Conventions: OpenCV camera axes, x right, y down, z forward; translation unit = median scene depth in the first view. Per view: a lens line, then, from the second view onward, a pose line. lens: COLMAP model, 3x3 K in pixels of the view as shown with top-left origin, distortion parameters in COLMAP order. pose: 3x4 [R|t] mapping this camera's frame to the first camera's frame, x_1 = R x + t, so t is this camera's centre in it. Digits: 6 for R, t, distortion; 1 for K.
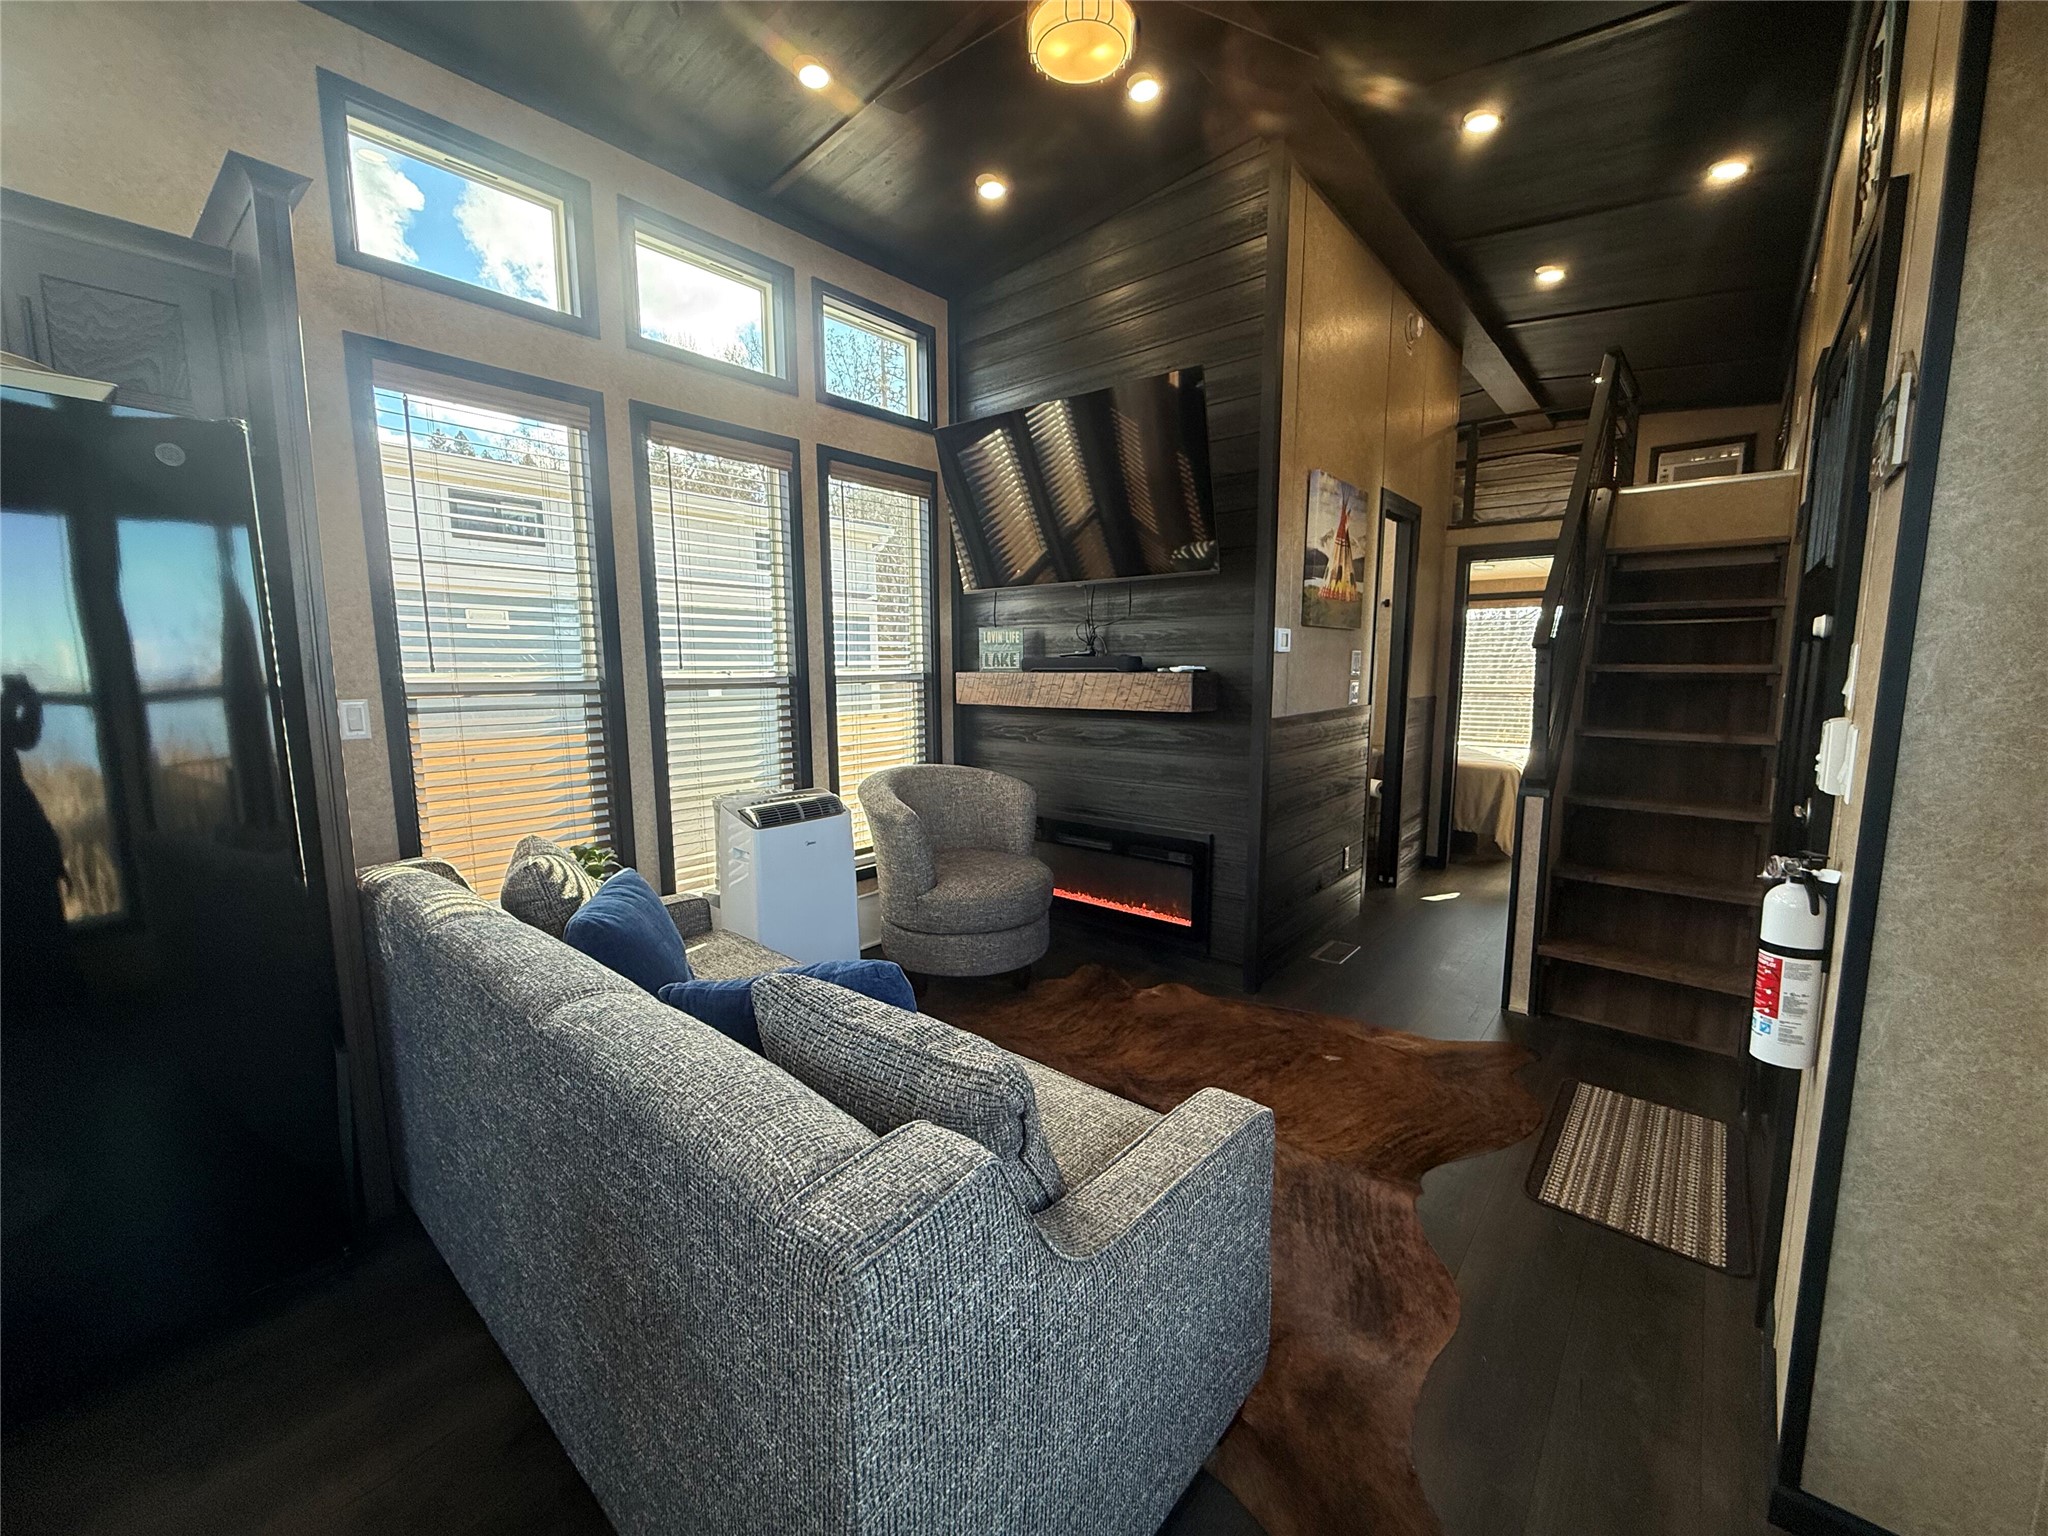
lens RADIAL K [[816.1, 0, 1016.9], [0, 816.1, 768.4], [0, 0, 1]] dist [0.000449, 0.000331]
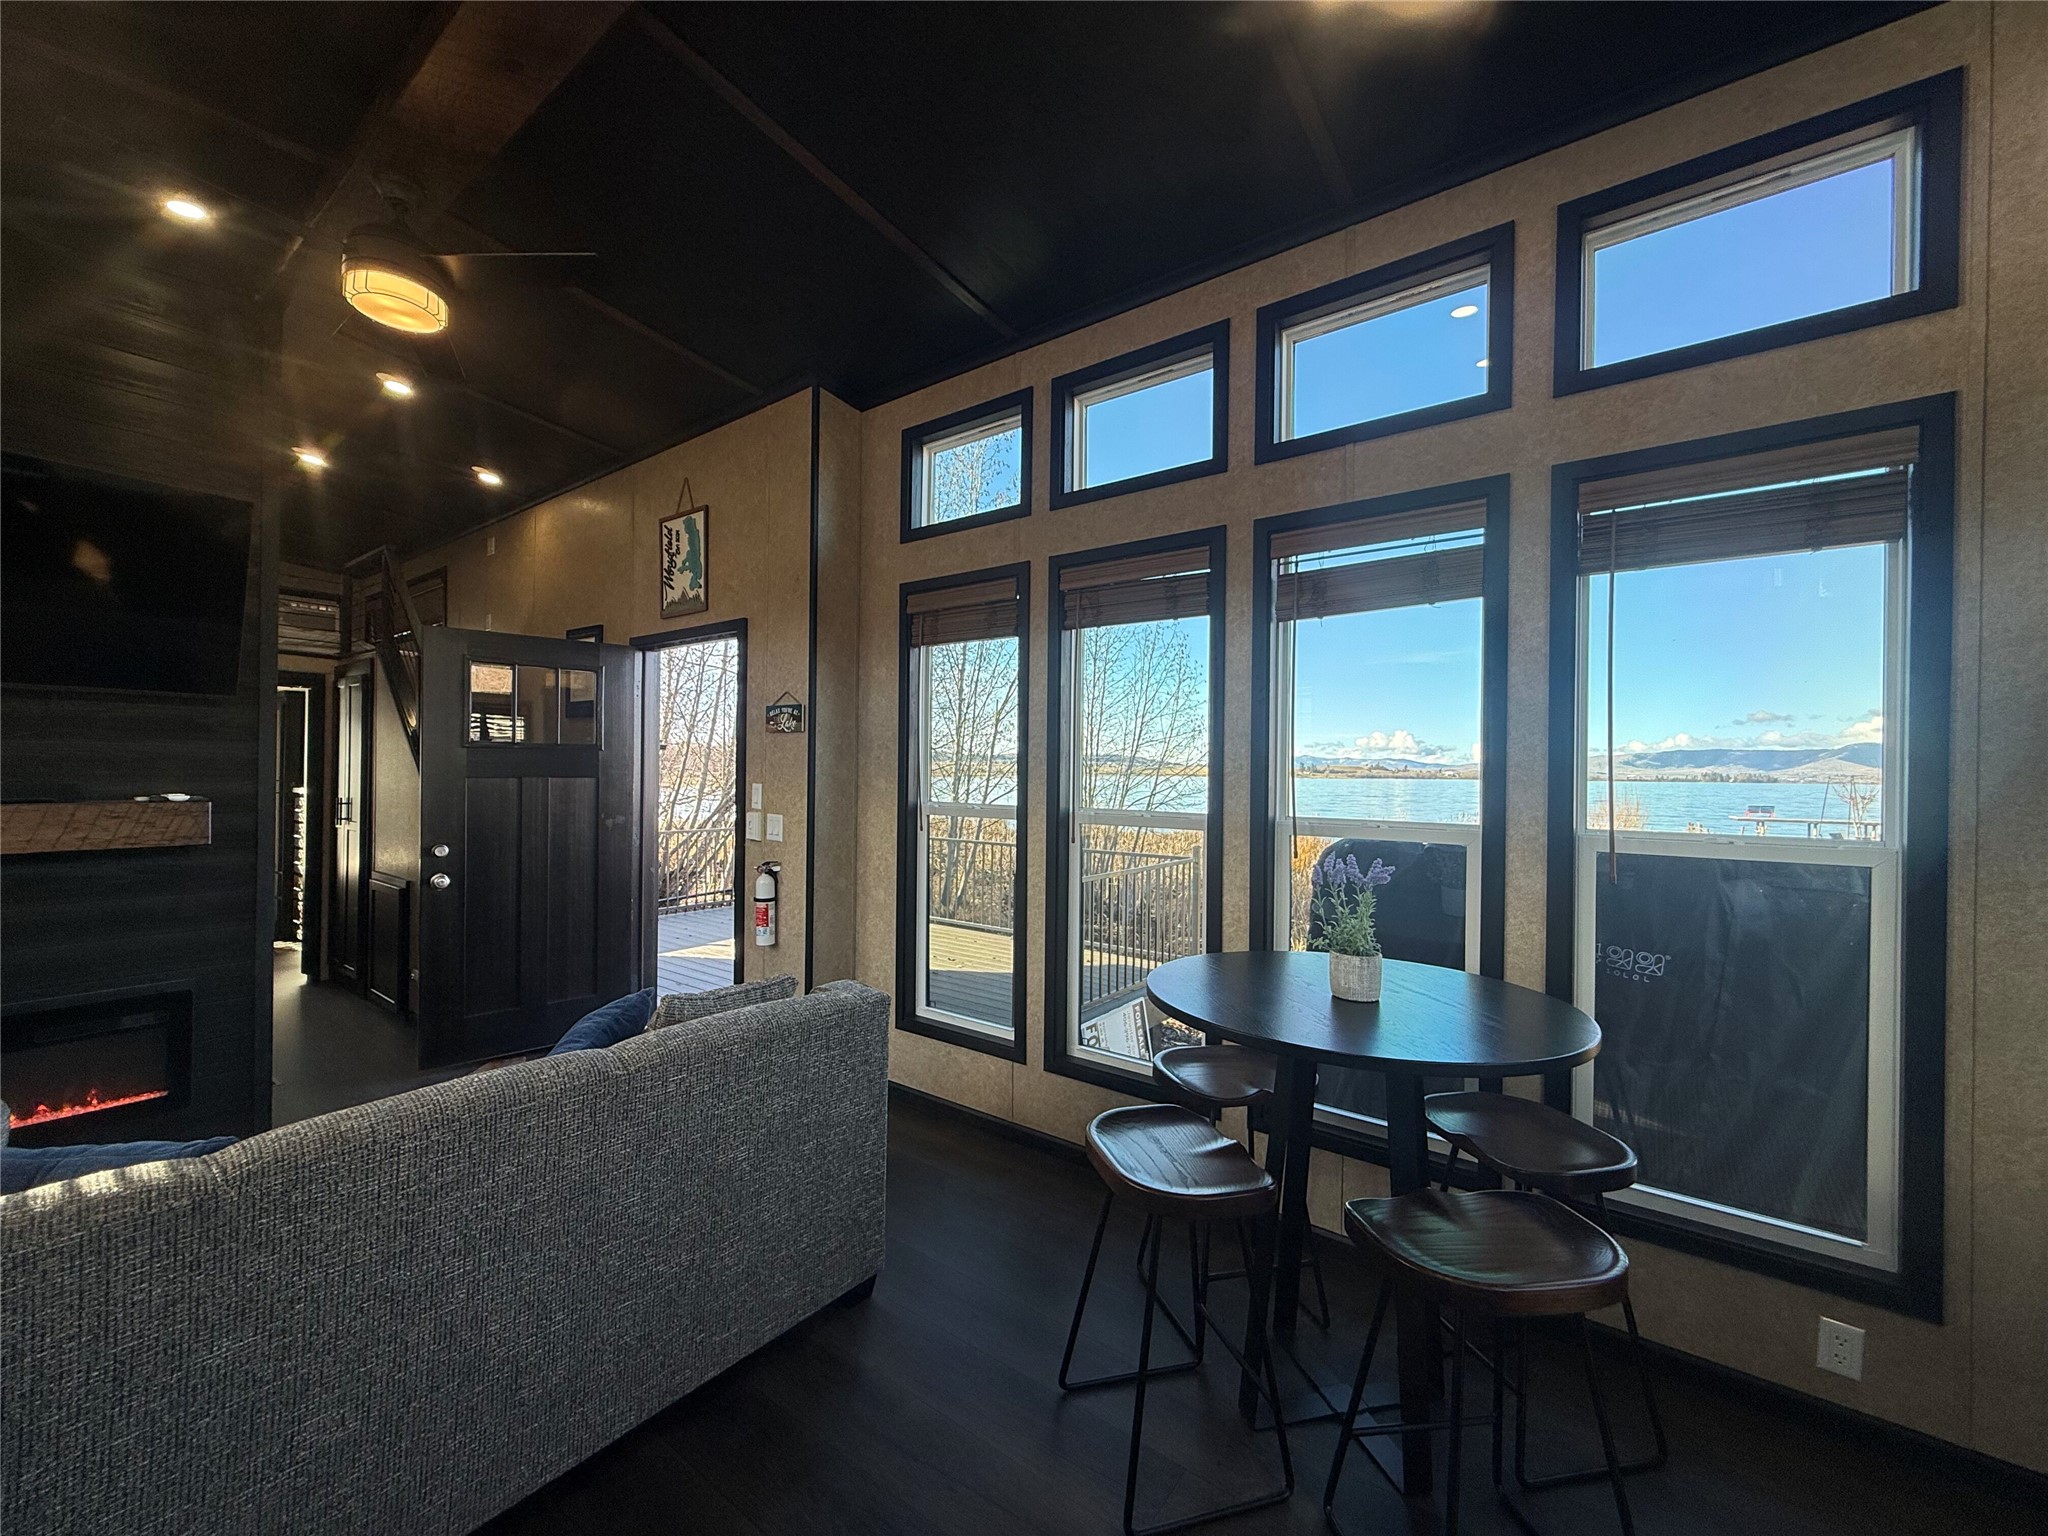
lens RADIAL K [[816.1, 0, 1016.9], [0, 816.1, 768.4], [0, 0, 1]] dist [0.000449, 0.000331]
pose [[-0.051715, 0.007806, 0.998631, -0.714782], [0.118470, 0.992956, -0.001626, -0.040640], [-0.991610, 0.118224, -0.052276, 0.121181]]
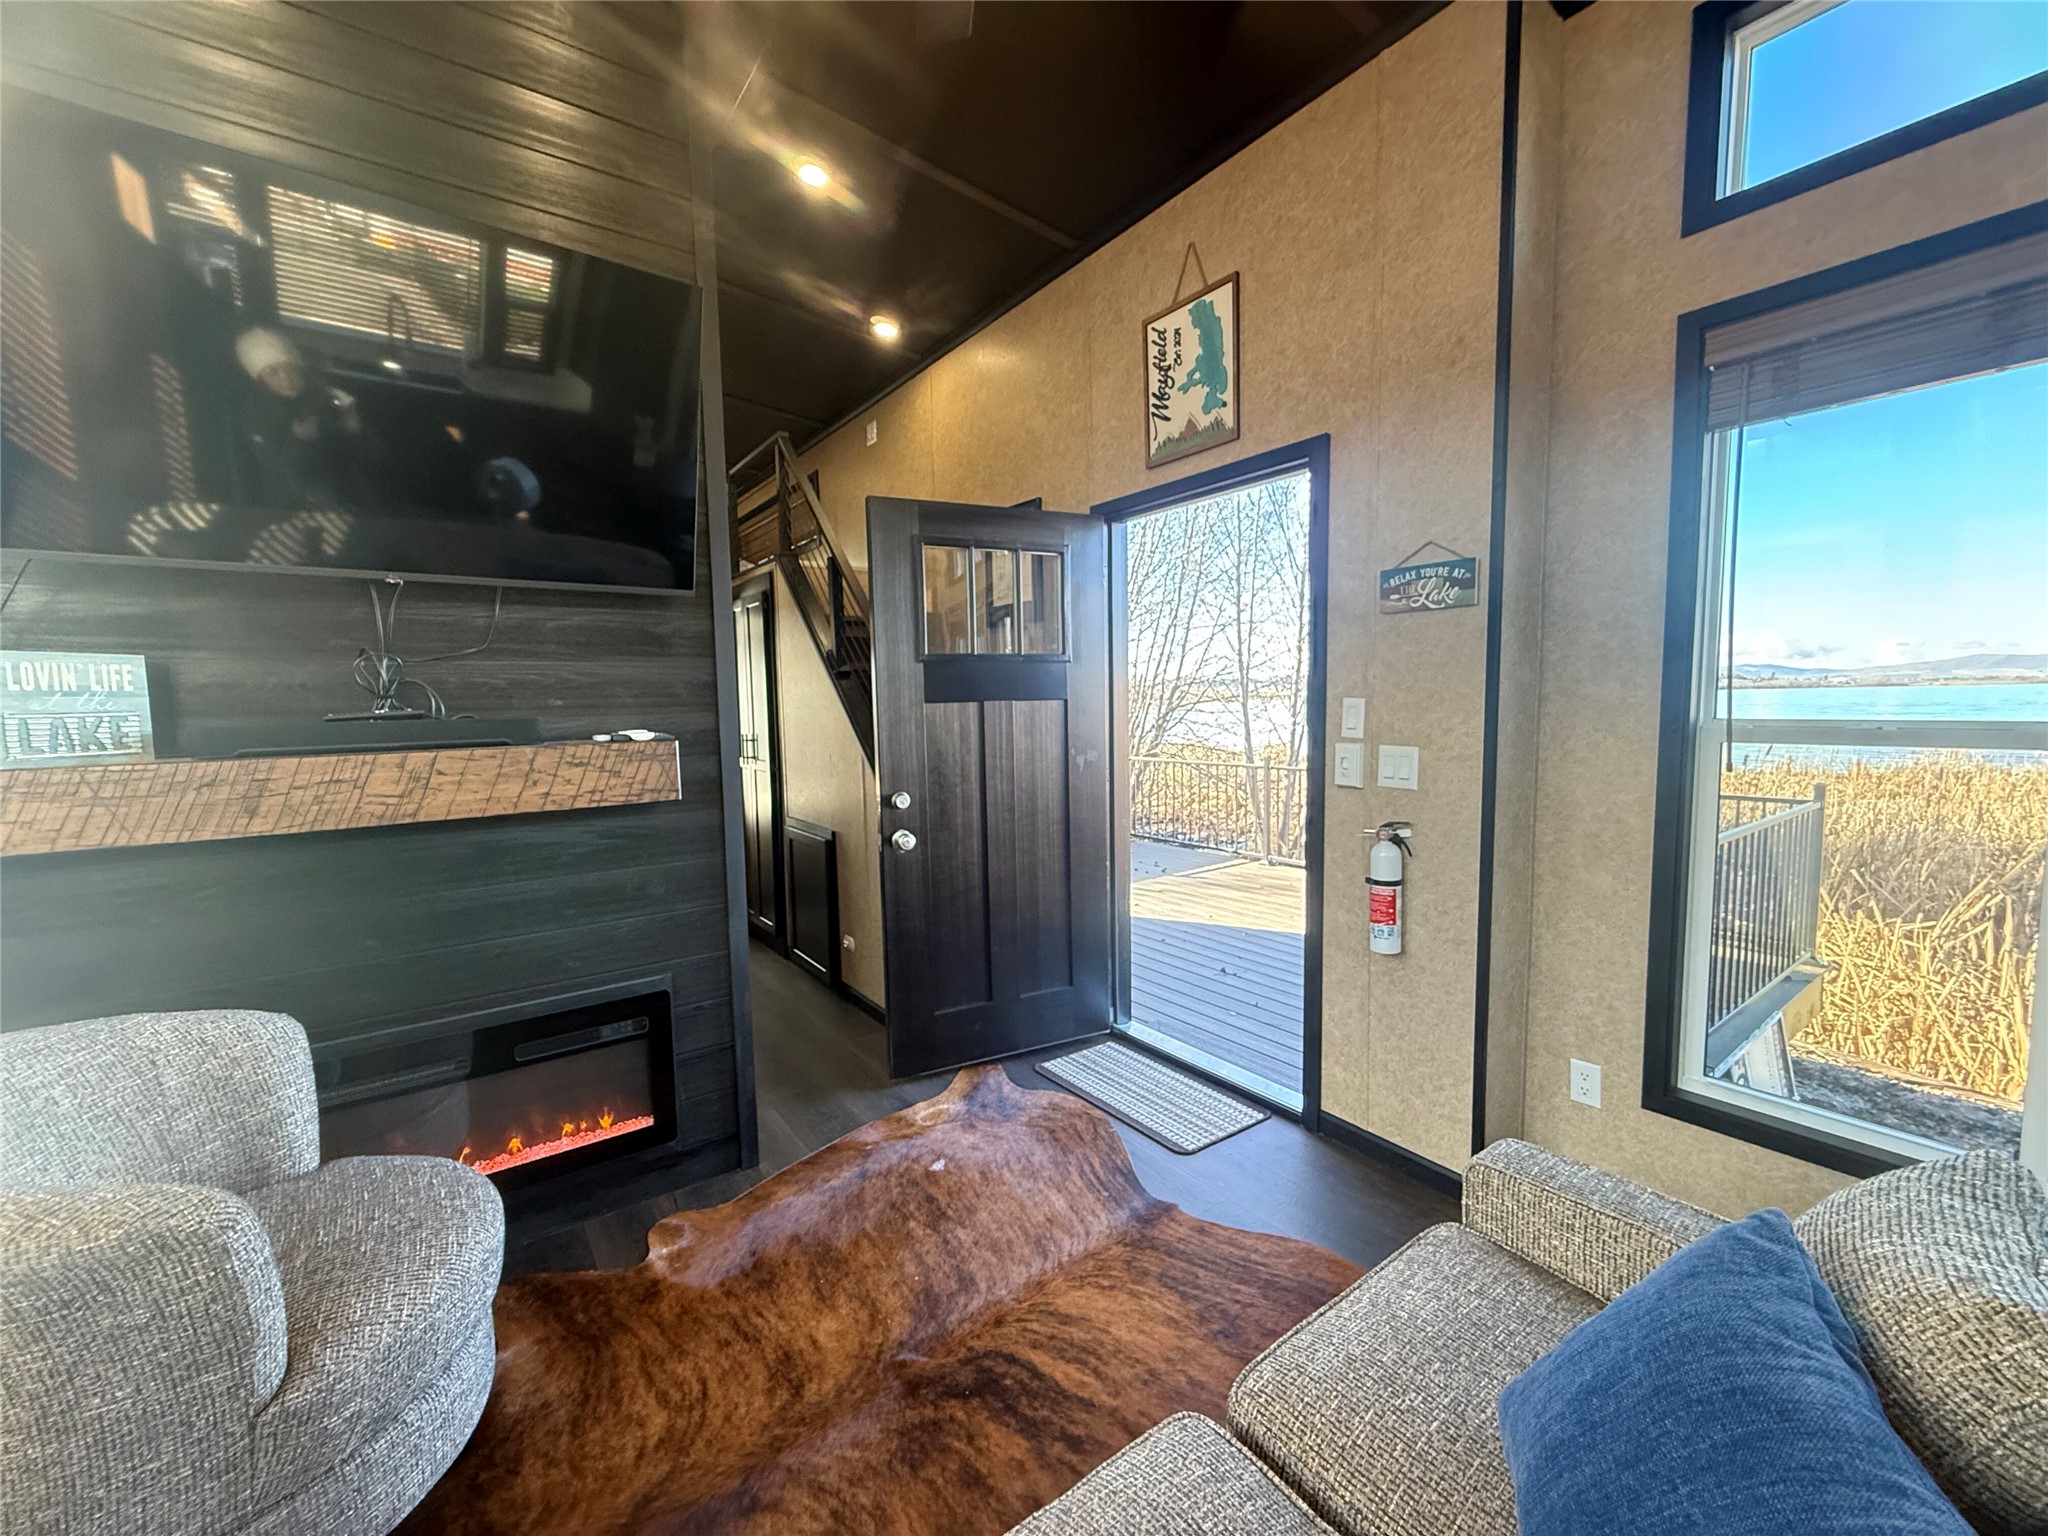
lens RADIAL K [[816.1, 0, 1016.9], [0, 816.1, 768.4], [0, 0, 1]] dist [0.000449, 0.000331]
pose [[0.242613, -0.080650, 0.966765, -0.336583], [0.144544, 0.988420, 0.046182, -0.079033], [-0.959295, 0.128536, 0.251461, 0.533614]]
